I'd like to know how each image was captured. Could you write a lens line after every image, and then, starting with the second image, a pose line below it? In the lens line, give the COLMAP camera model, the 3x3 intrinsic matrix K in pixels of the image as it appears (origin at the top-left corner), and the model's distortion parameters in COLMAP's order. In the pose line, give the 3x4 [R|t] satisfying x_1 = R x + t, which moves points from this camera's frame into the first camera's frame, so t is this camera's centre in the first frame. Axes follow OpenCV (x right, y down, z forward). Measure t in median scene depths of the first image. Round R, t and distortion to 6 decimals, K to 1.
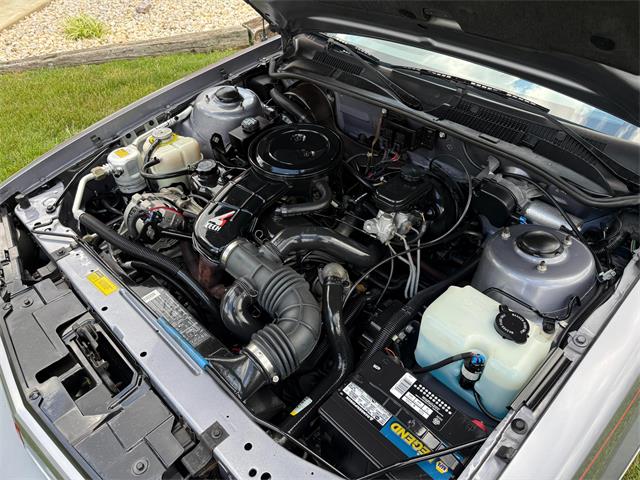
lens RADIAL K [[441.5, 0, 320.0], [0, 441.5, 240.0], [0, 0, 1]] dist [0.033326, -0.040826]
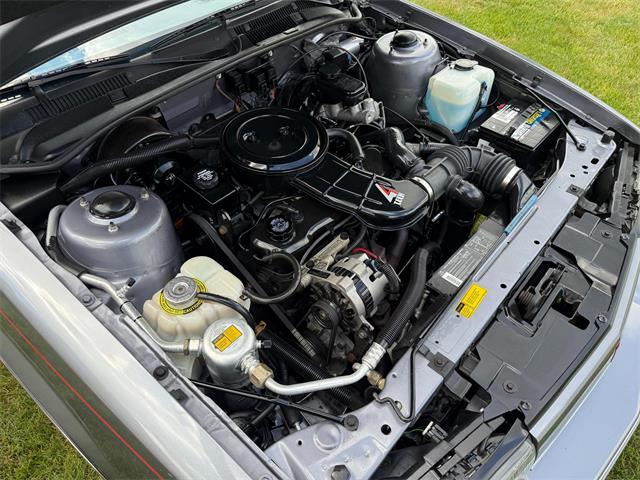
lens RADIAL K [[441.5, 0, 320.0], [0, 441.5, 240.0], [0, 0, 1]] dist [0.033326, -0.040826]
pose [[-0.042200, -0.730001, 0.682142, -0.802152], [0.667486, 0.487427, 0.562919, -0.538877], [-0.743425, 0.479075, 0.466696, 0.603930]]
